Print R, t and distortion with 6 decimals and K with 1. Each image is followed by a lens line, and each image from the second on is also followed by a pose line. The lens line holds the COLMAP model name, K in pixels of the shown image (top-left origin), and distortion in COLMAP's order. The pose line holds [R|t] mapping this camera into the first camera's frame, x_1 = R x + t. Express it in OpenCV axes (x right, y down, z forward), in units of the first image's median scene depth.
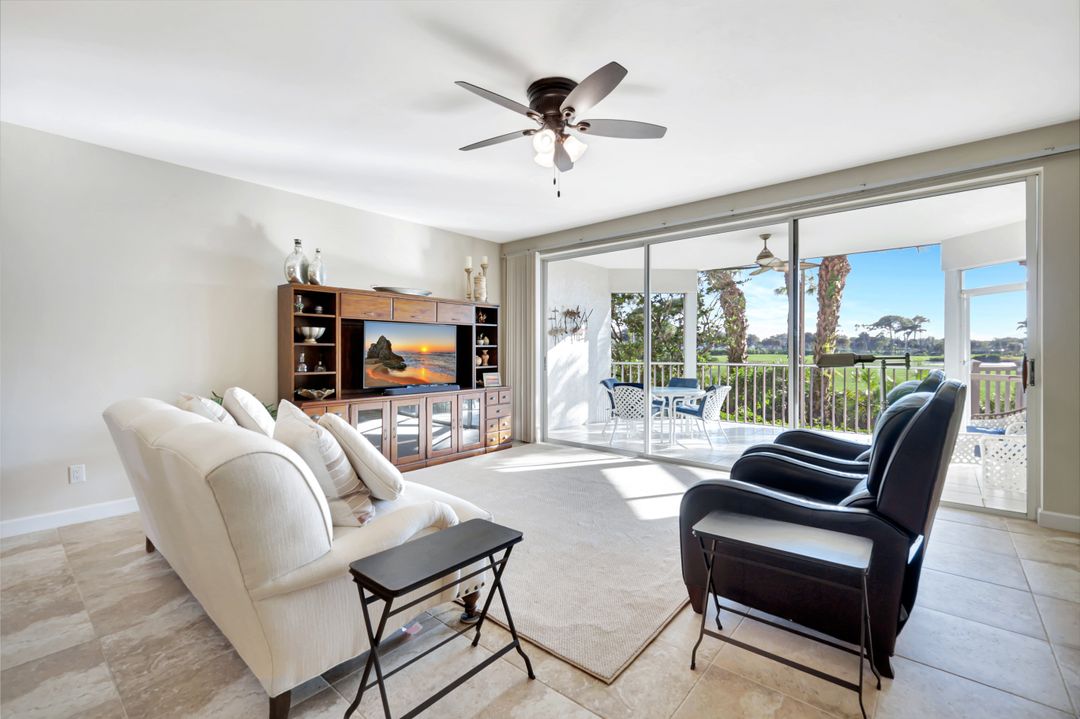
lens RADIAL K [[468.7, 0, 540.8], [0, 468.7, 350.3], [0, 0, 1]] dist [0.004502, 0.000231]
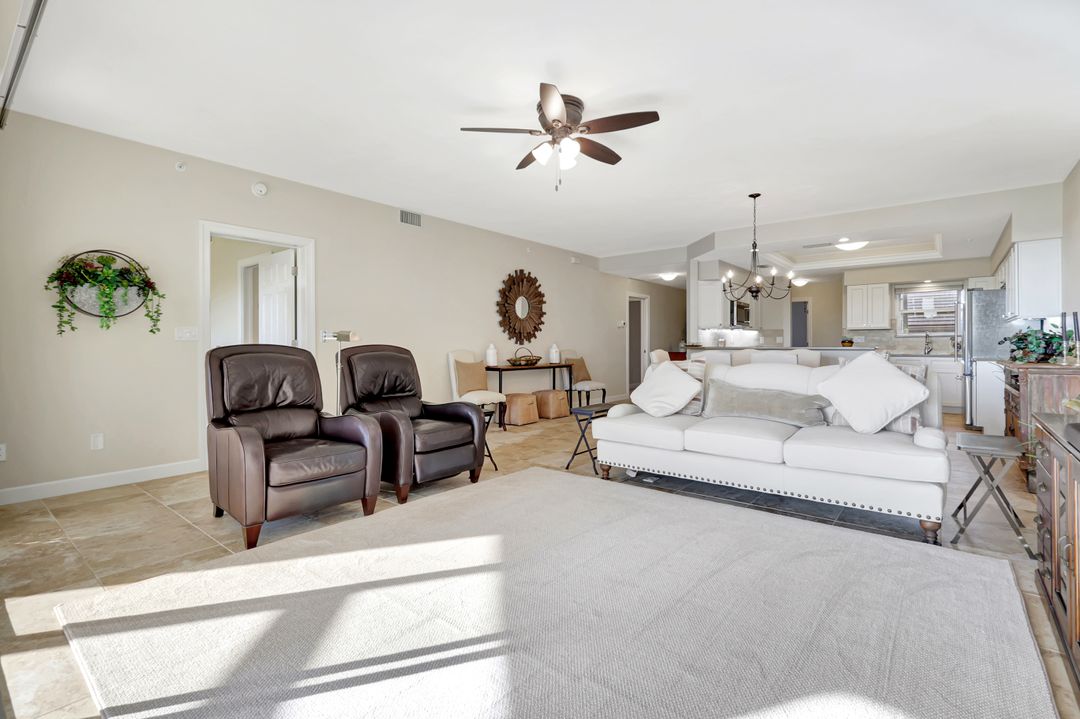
lens RADIAL K [[495.3, 0, 538.3], [0, 495.3, 349.4], [0, 0, 1]] dist [0.002371, 0.000439]
pose [[-0.999839, 0.002676, -0.017738, 0.048164], [0.002540, 0.999967, 0.007666, 0.020551], [0.017758, 0.007619, -0.999813, 0.942413]]
